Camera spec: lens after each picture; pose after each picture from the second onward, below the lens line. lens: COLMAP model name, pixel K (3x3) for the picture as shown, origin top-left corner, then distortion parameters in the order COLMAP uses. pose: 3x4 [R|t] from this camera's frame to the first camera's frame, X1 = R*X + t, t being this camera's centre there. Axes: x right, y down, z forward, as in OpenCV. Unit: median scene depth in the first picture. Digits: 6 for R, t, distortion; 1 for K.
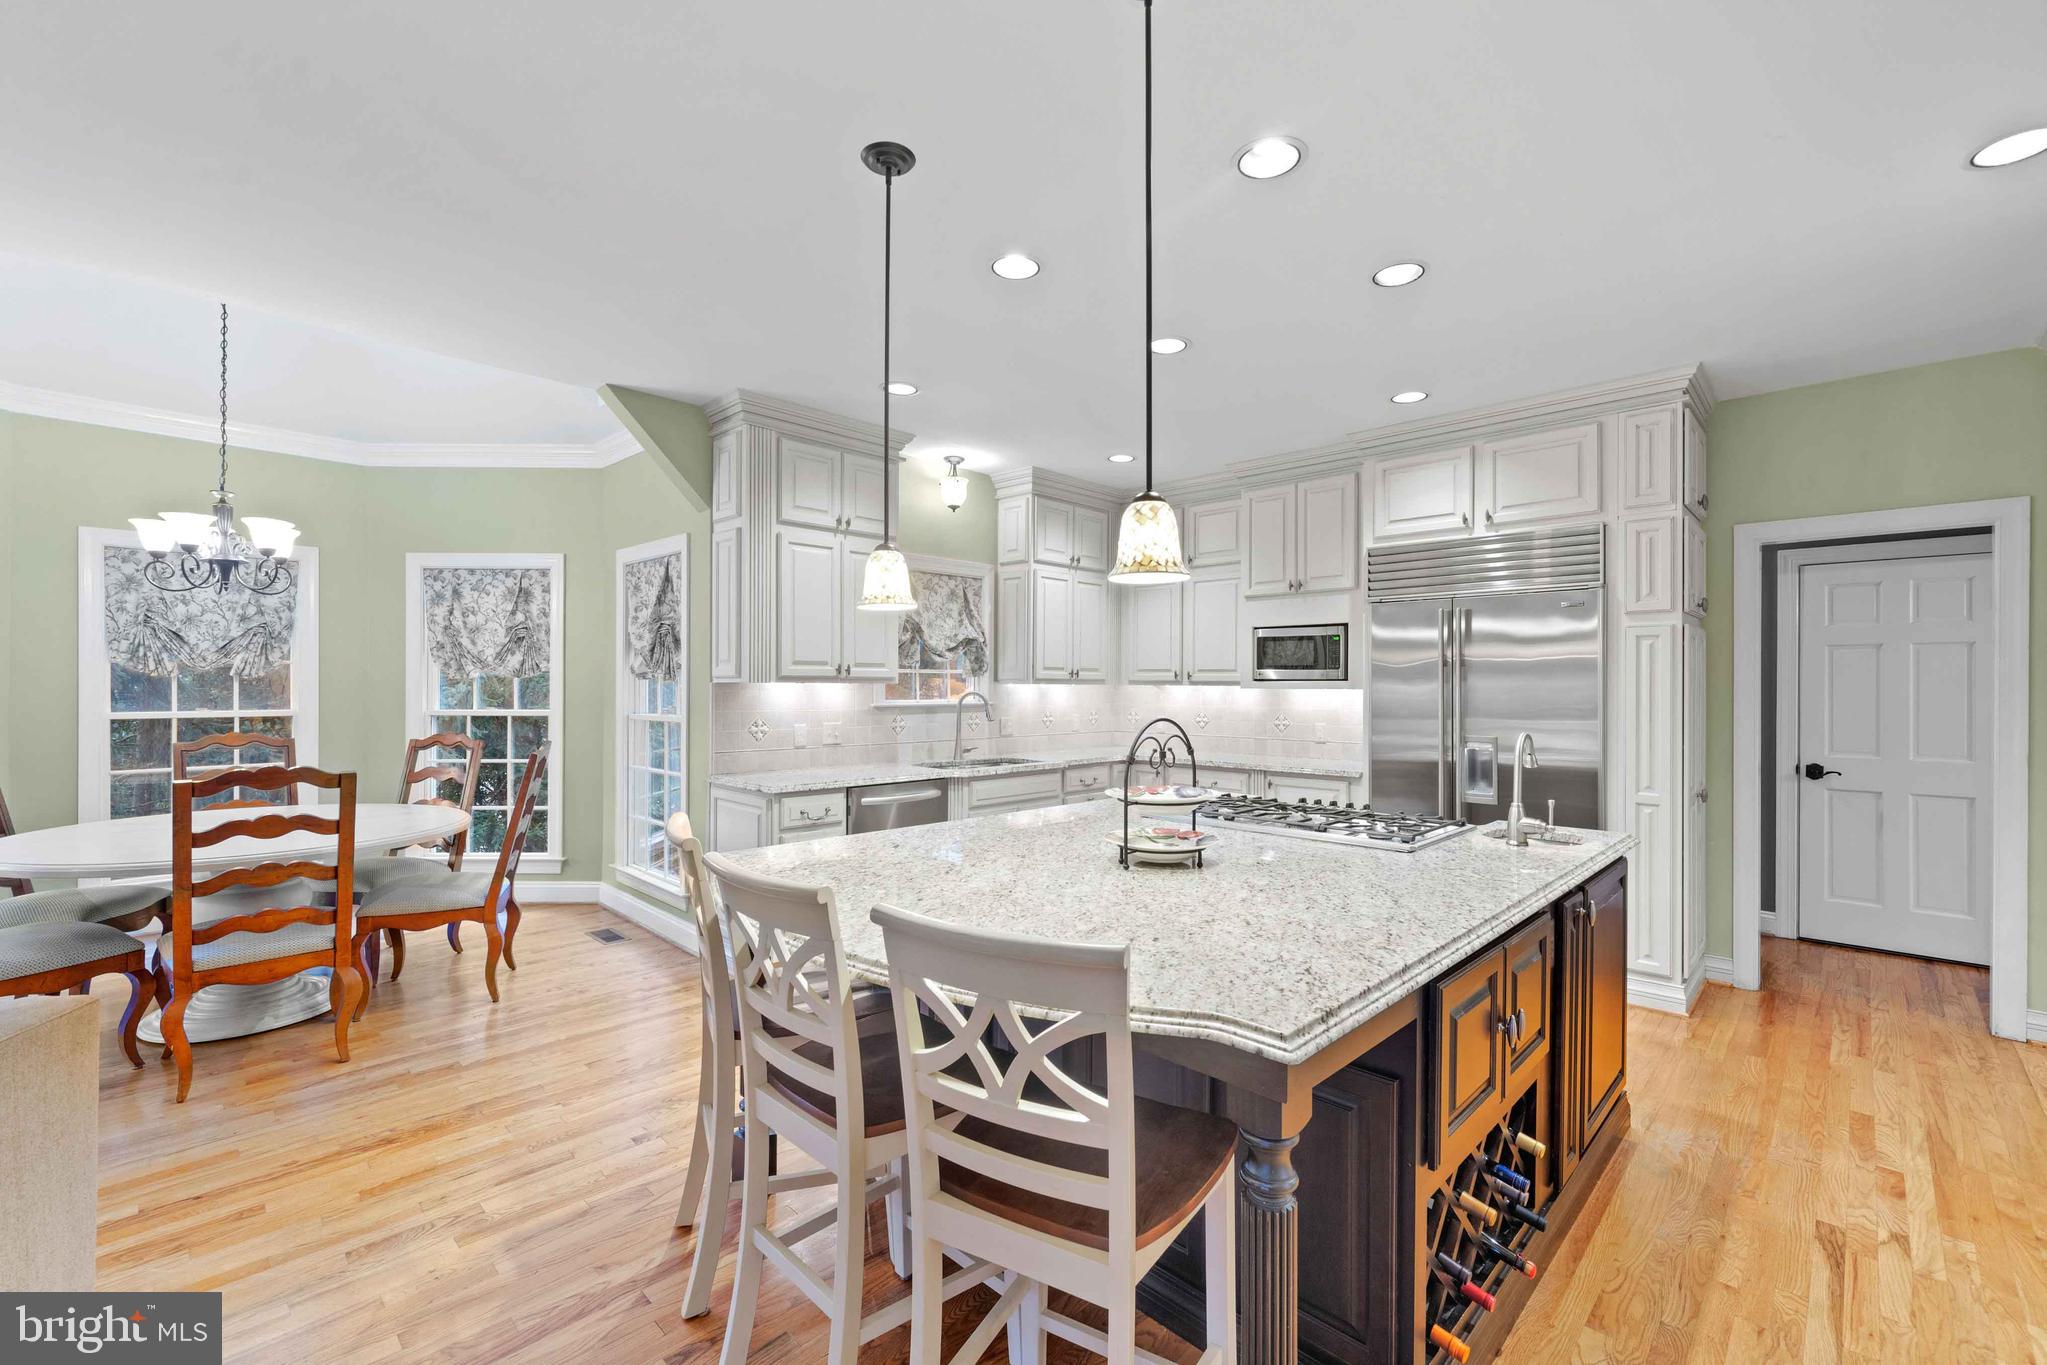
lens RADIAL K [[859.3, 0, 1026.8], [0, 859.3, 684.3], [0, 0, 1]] dist [-0.004074, 0.000121]
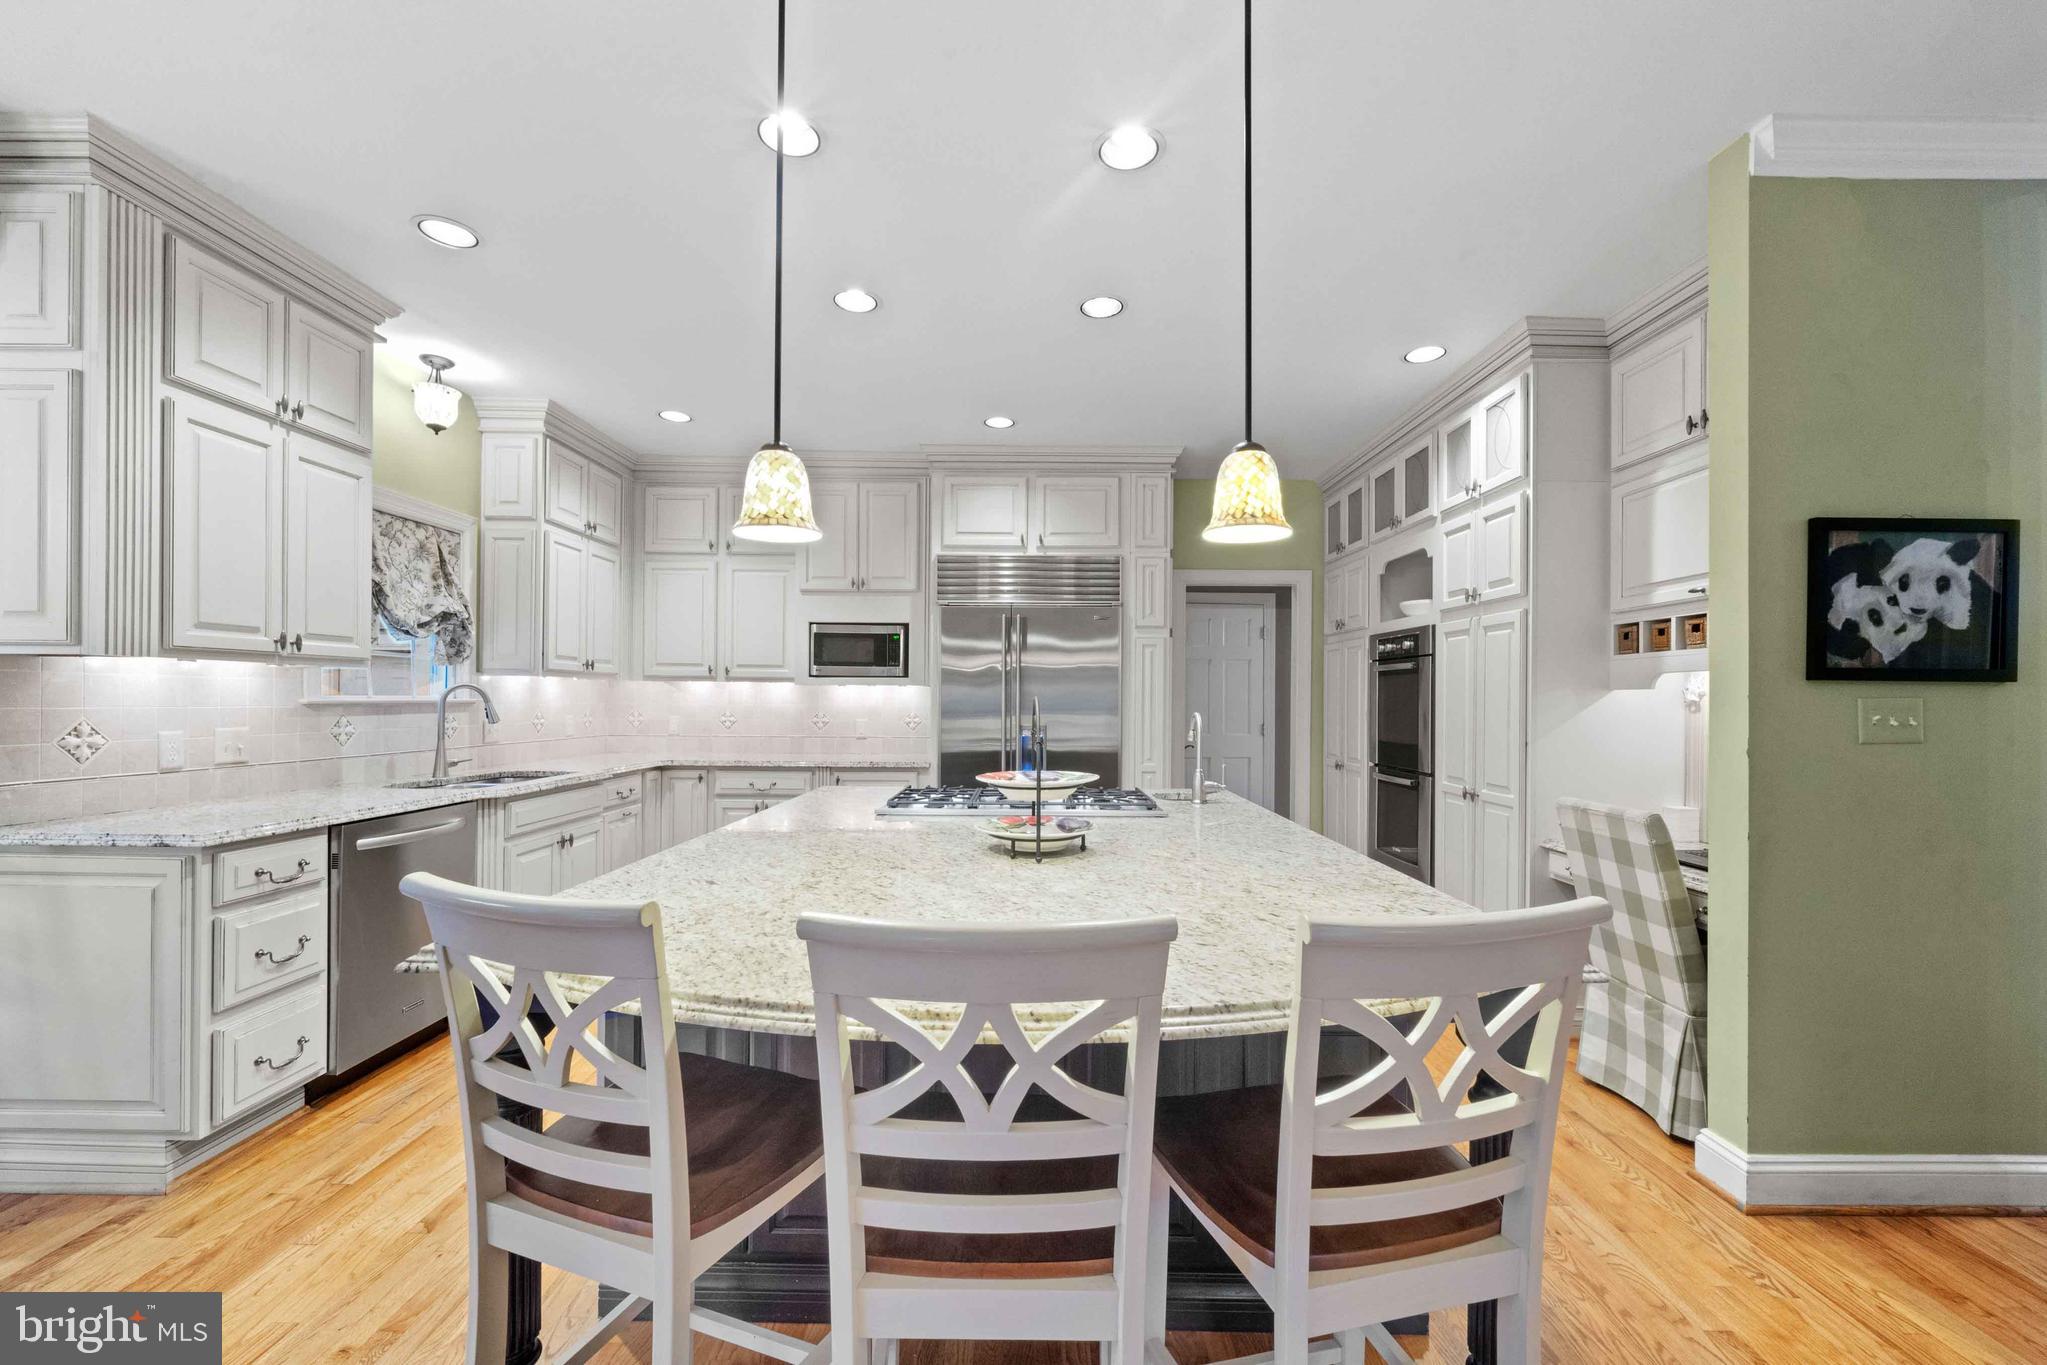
lens RADIAL K [[810.5, 0, 1029.5], [0, 810.5, 698.1], [0, 0, 1]] dist [-0.002248, -0.000540]
pose [[0.717931, 0.002231, 0.696111, -0.217987], [-0.005164, 0.999984, 0.002121, 0.018537], [-0.696095, -0.005117, 0.717931, 0.178691]]
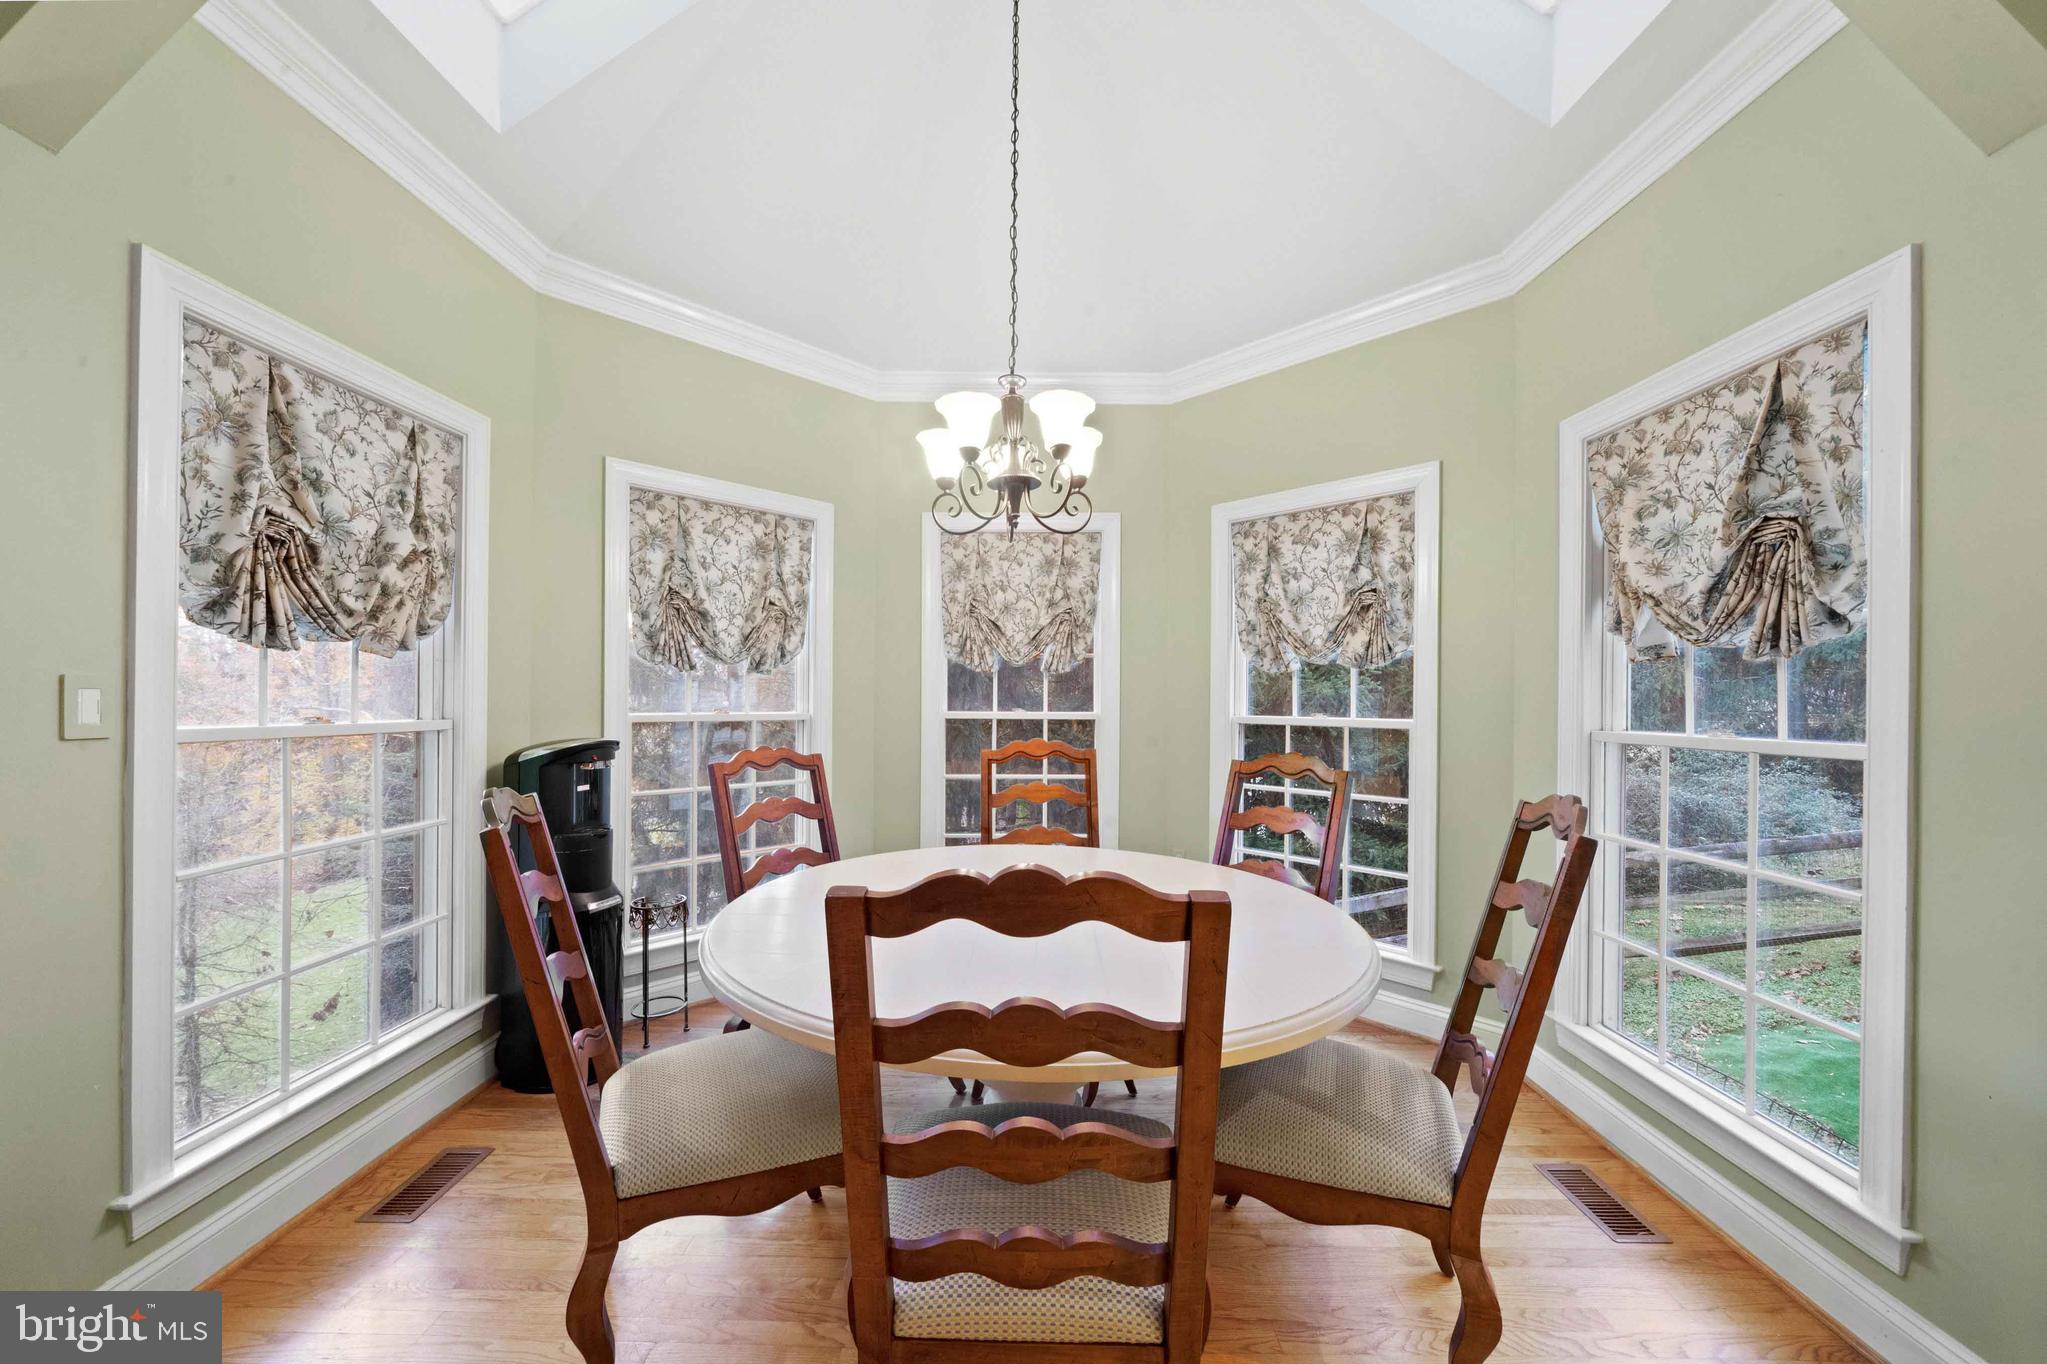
lens RADIAL K [[749.6, 0, 1054.1], [0, 749.6, 698.7], [0, 0, 1]] dist [-0.002522, -0.000204]
pose [[0.718258, 0.004568, -0.695762, -0.404593], [-0.004305, 0.999988, 0.002121, 0.016352], [0.695763, 0.001471, 0.718270, 0.479487]]
